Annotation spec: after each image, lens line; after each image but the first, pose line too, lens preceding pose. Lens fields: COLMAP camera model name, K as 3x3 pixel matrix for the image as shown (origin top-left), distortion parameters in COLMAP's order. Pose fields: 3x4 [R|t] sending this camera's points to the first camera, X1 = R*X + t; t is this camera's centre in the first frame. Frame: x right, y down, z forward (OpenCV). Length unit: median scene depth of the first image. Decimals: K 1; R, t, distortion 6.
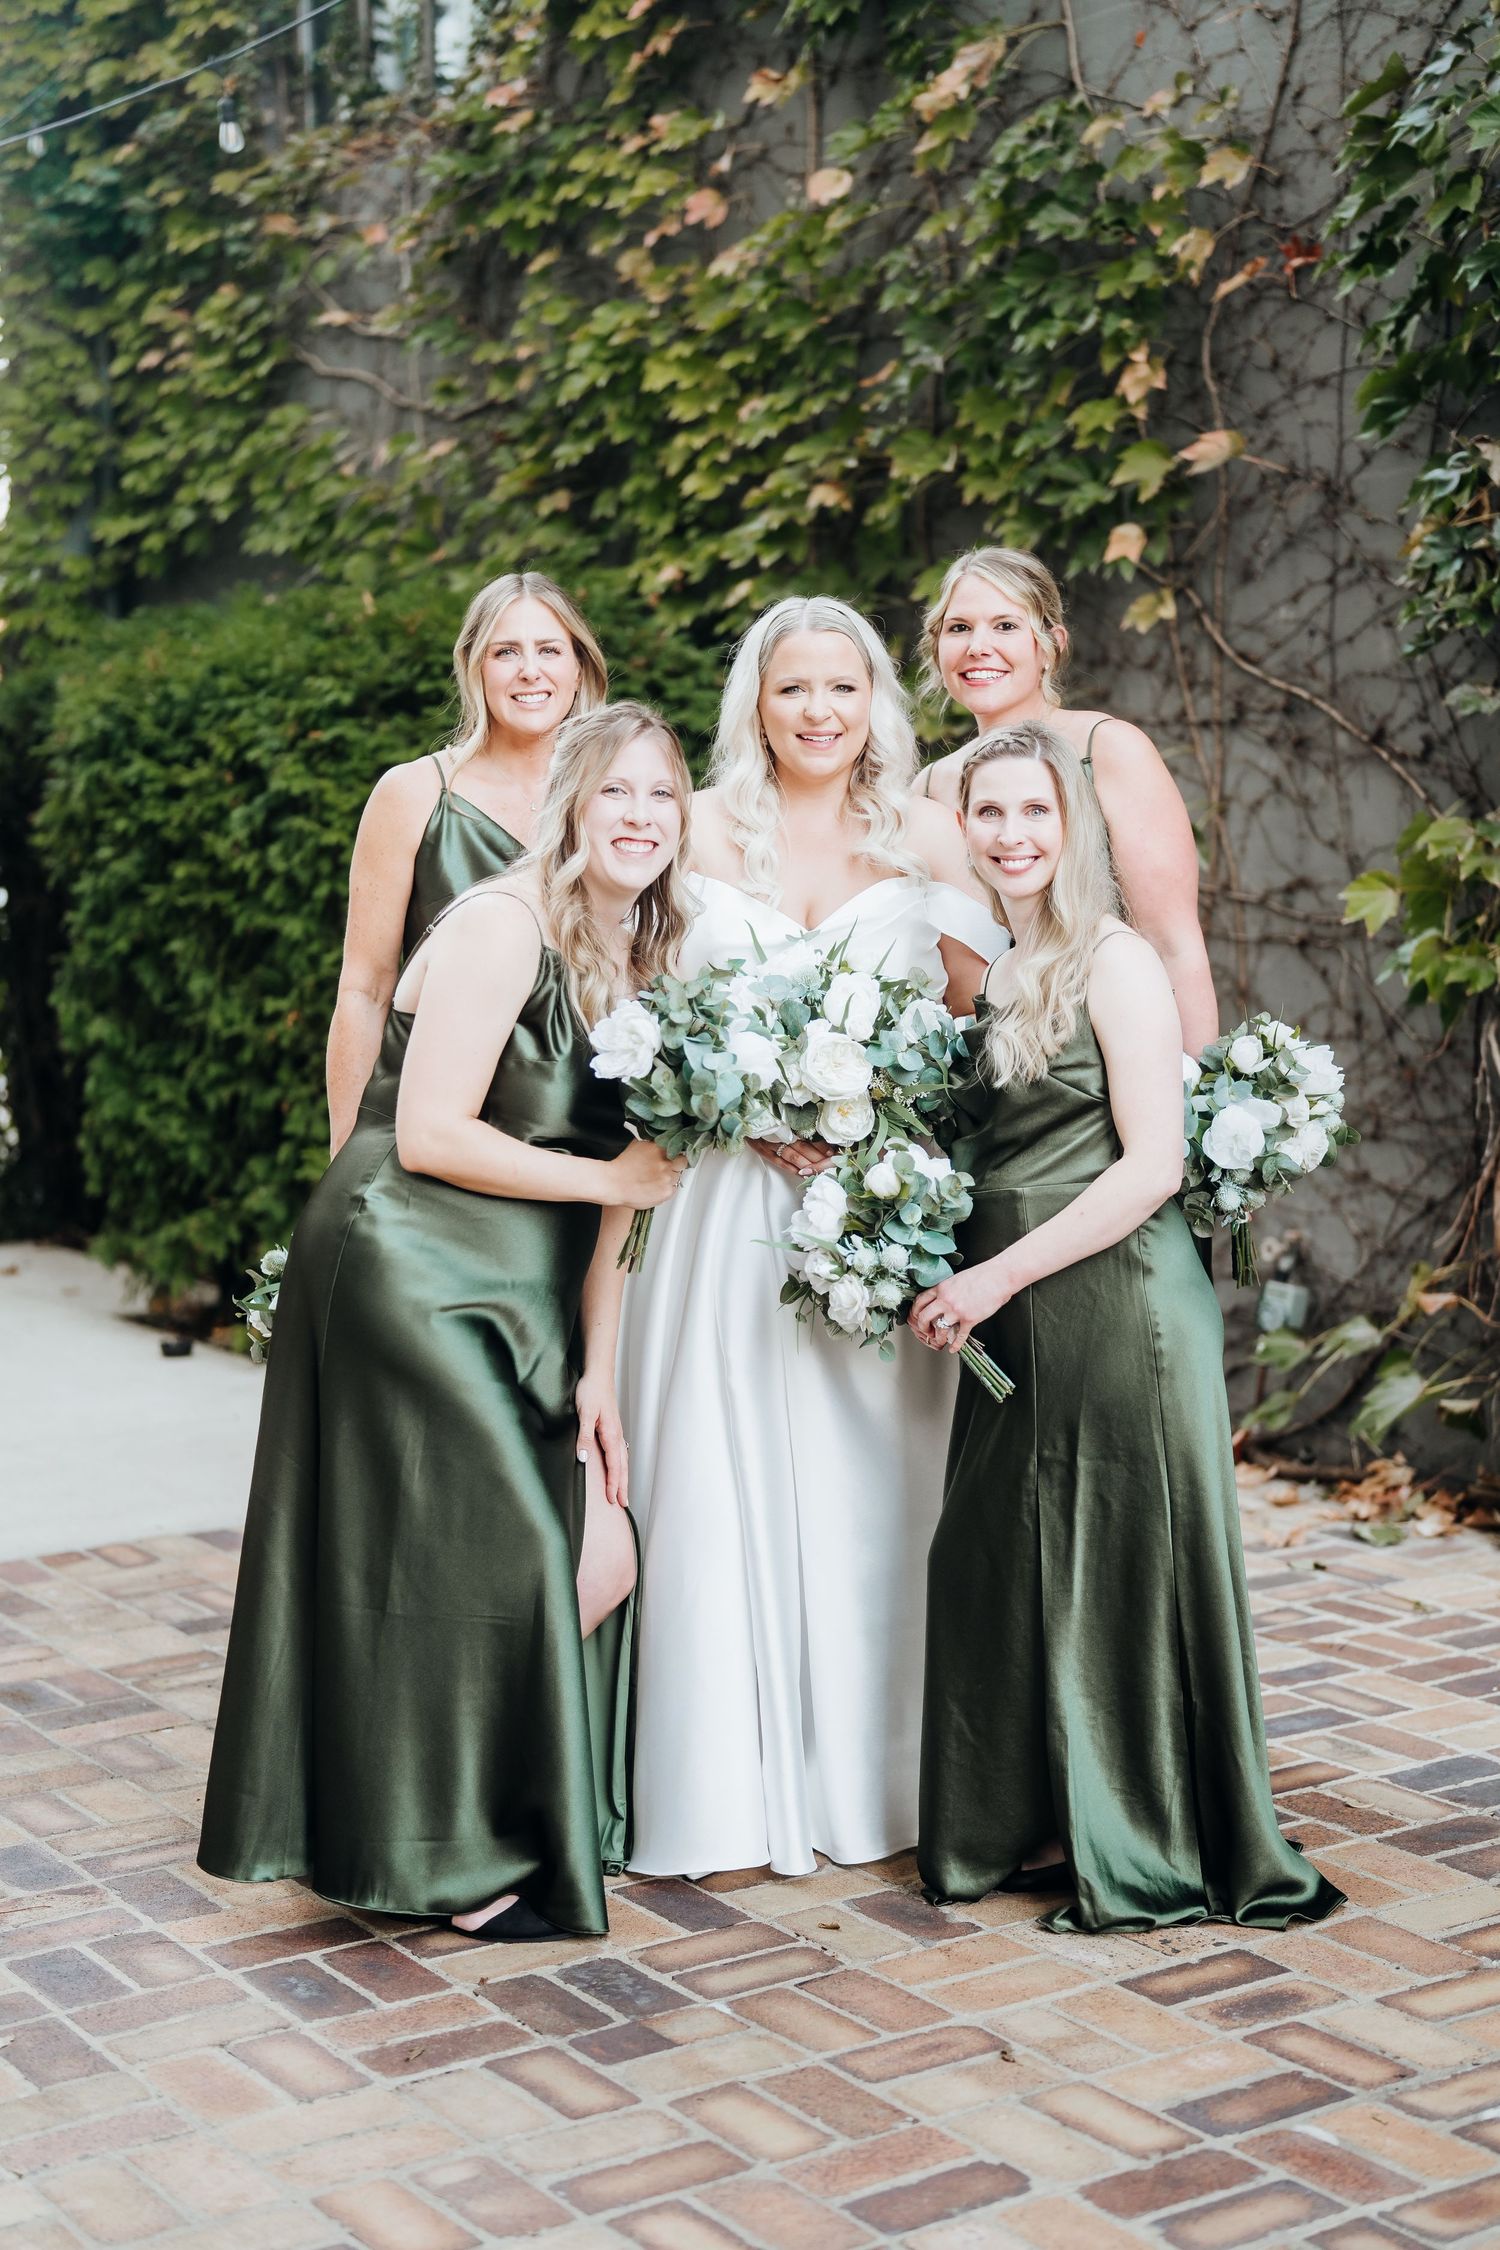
lens RADIAL K [[3420.2, 0, 816.5], [0, 3420.2, 1147.3], [0, 0, 1]] dist [0.055956, 0.000000]
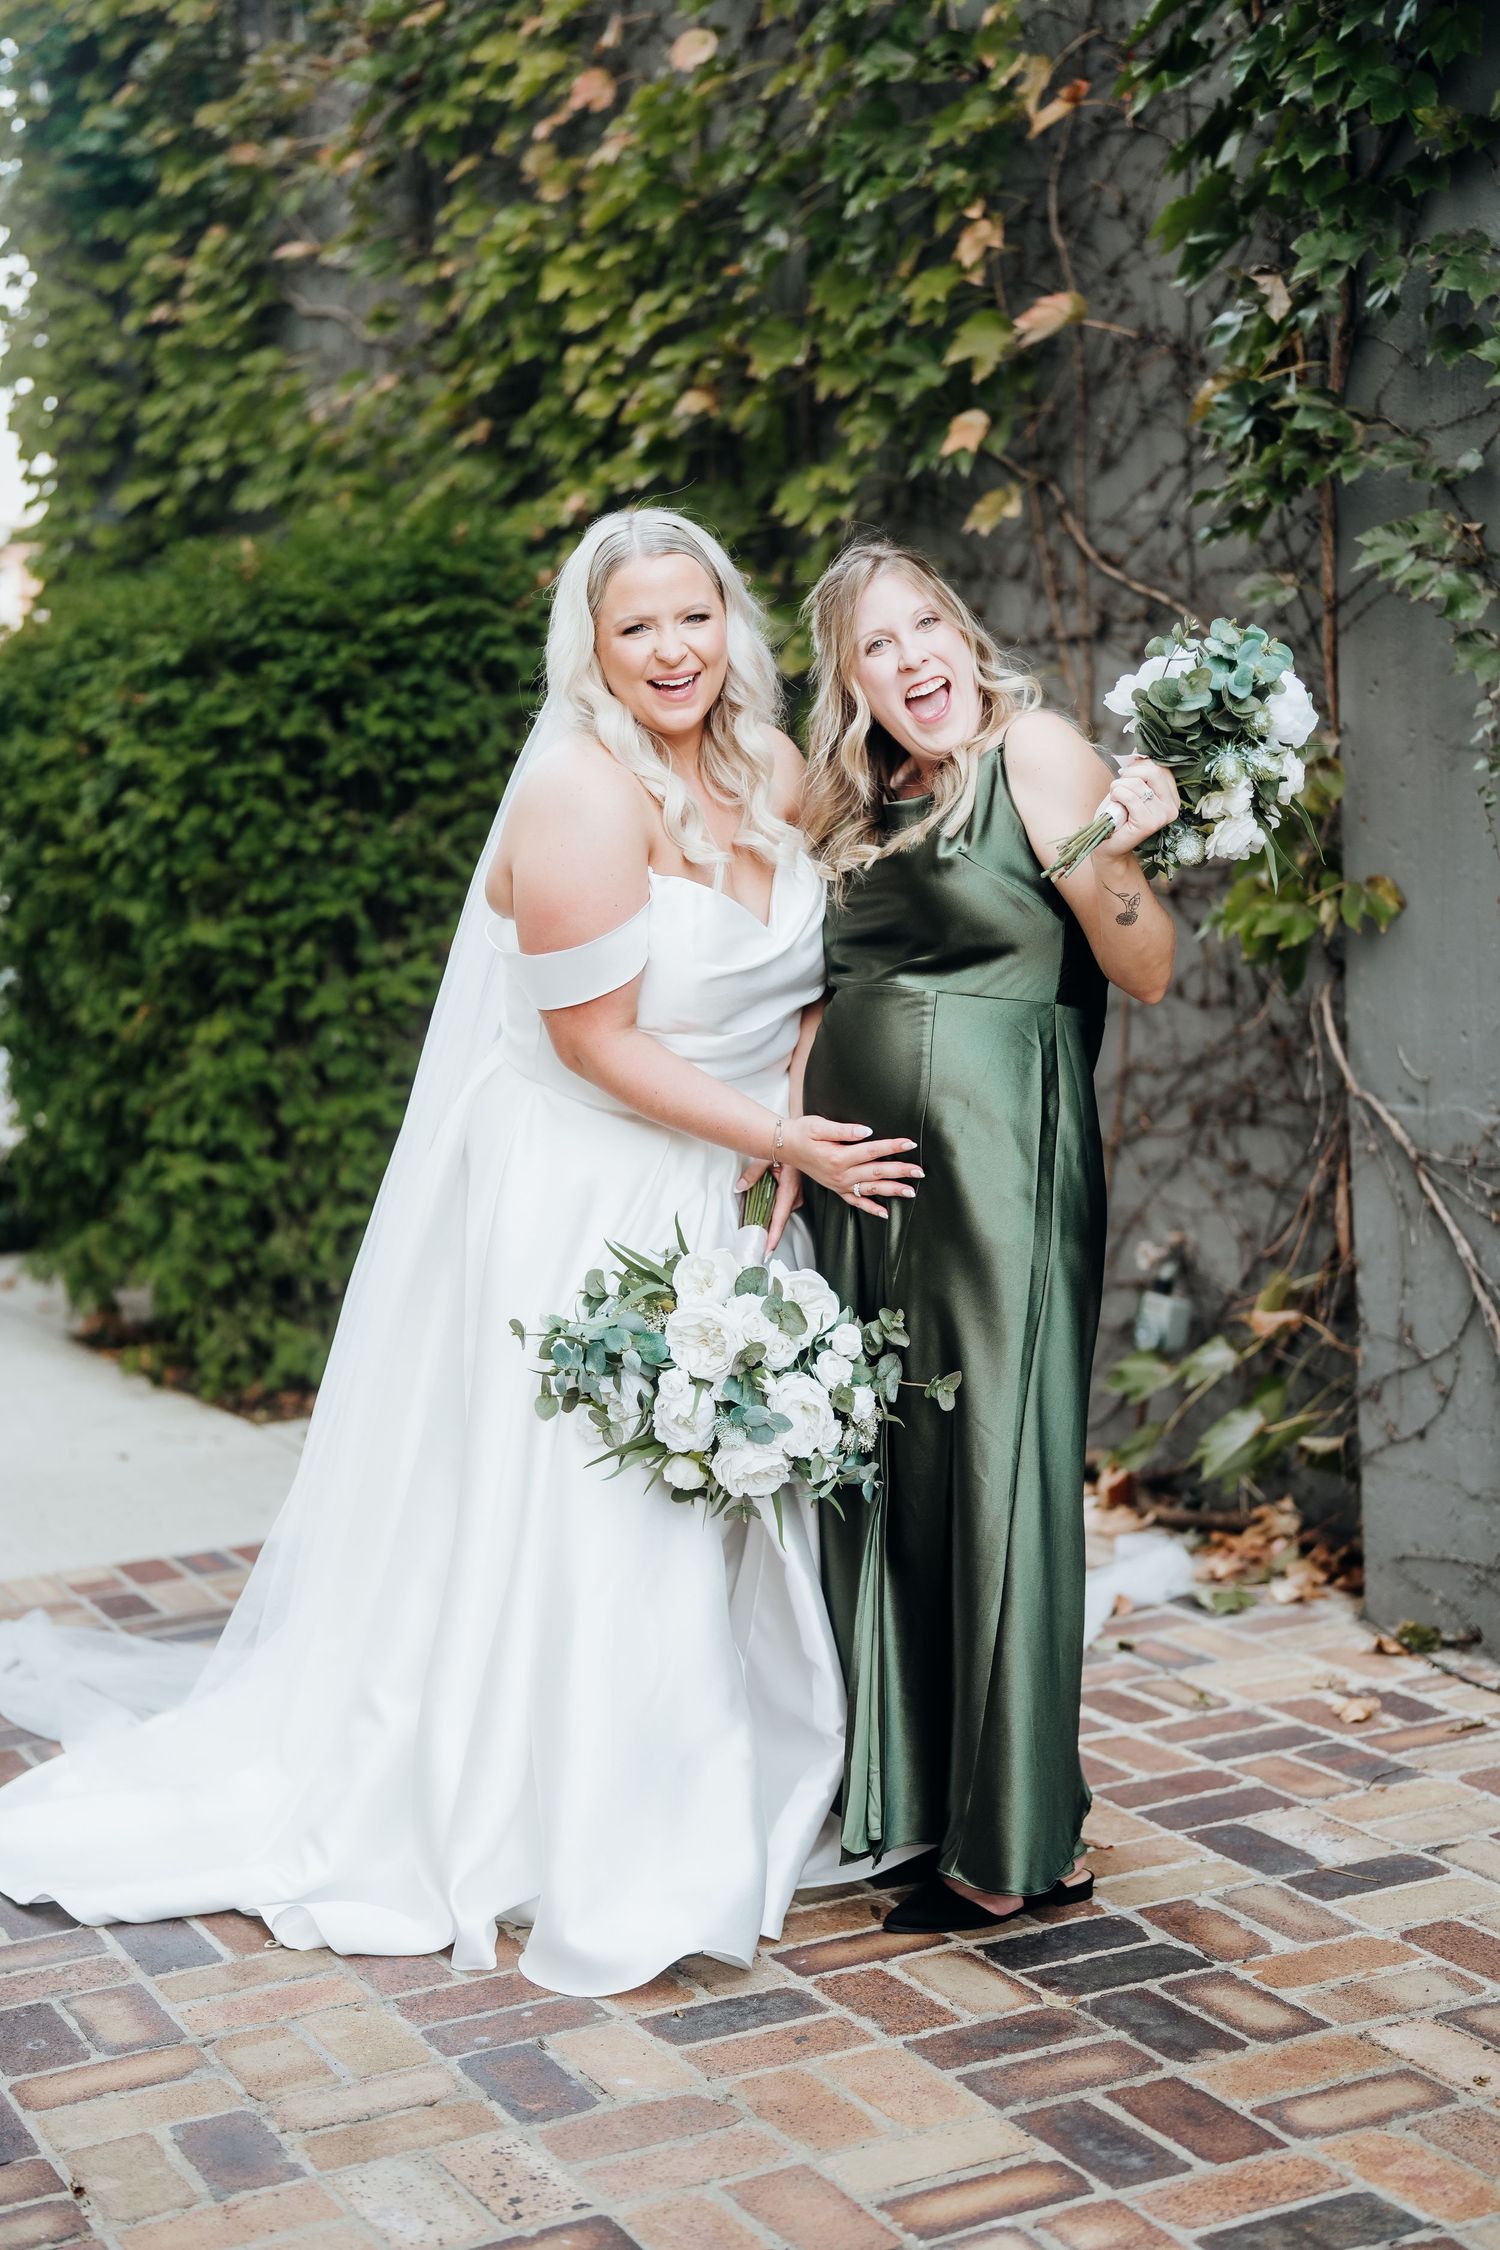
lens RADIAL K [[3420.2, 0, 730.6], [0, 3420.2, 1123.1], [0, 0, 1]] dist [0.055956, 0.000000]
pose [[0.986821, -0.023706, -0.160067, 0.162404], [0.024097, 0.999710, 0.000500, -0.005604], [0.160009, -0.004351, 0.987106, 0.142367]]
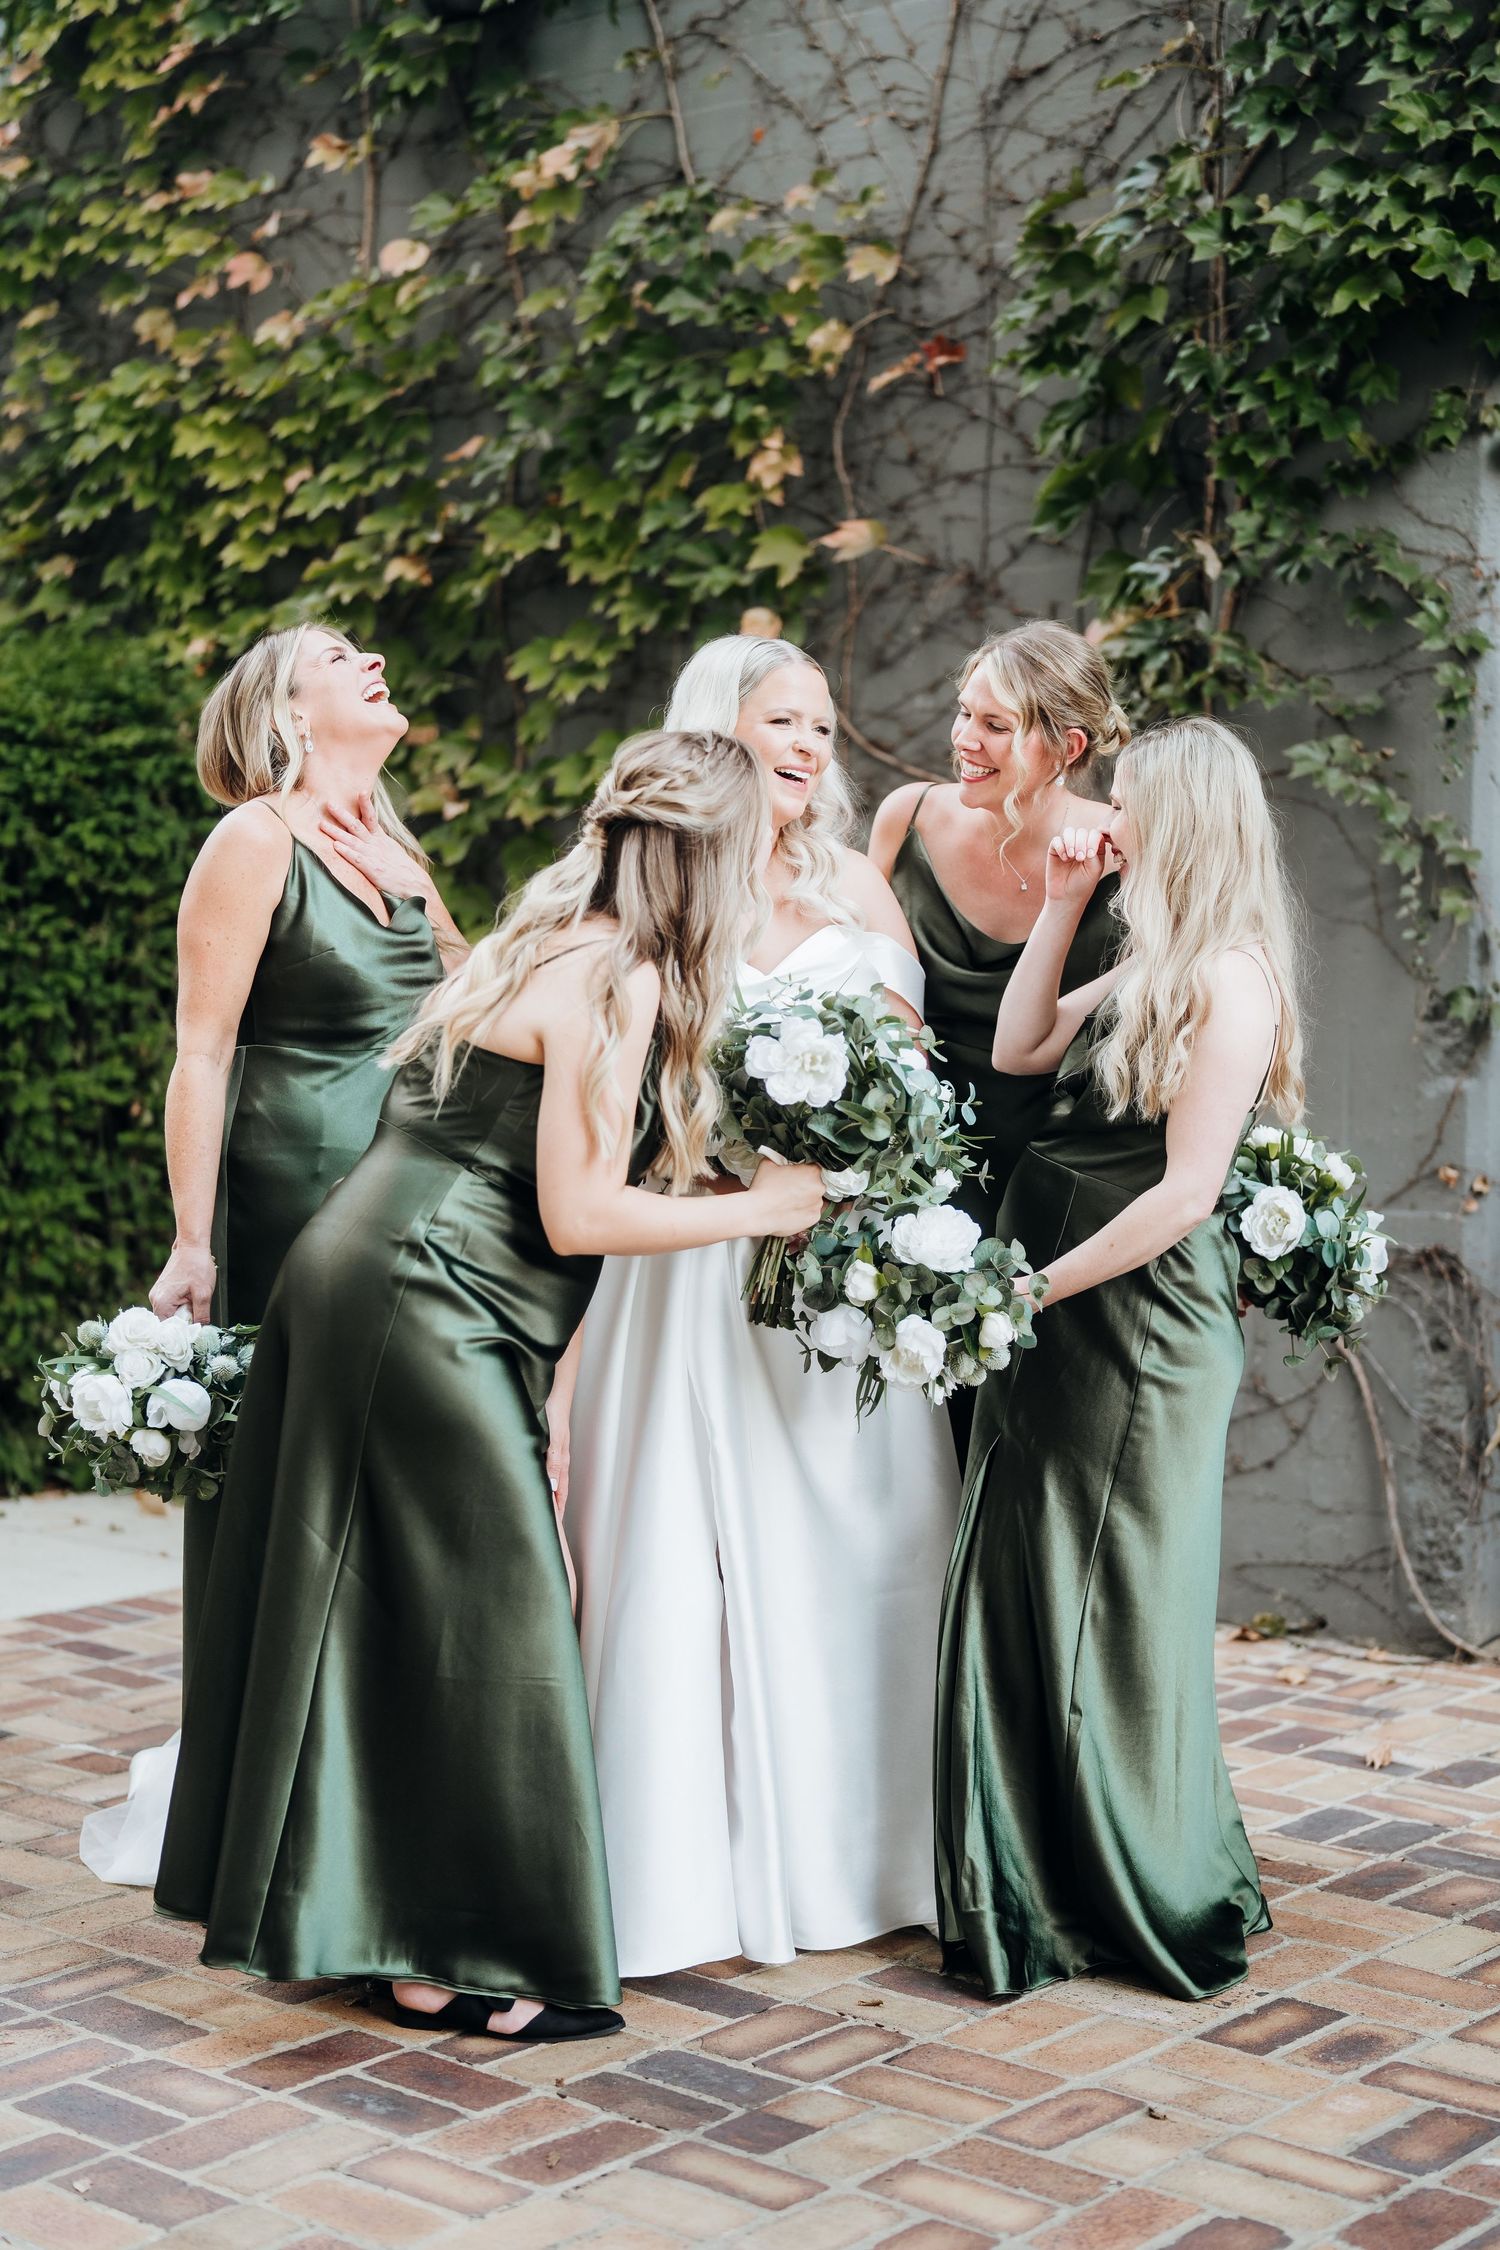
lens RADIAL K [[3420.2, 0, 846.2], [0, 3420.2, 1141.3], [0, 0, 1]] dist [0.055956, 0.000000]
pose [[0.961619, 0.003622, 0.274364, -0.156699], [0.007901, 0.999133, -0.040881, 0.014310], [-0.274274, 0.041479, 0.960757, 0.038392]]
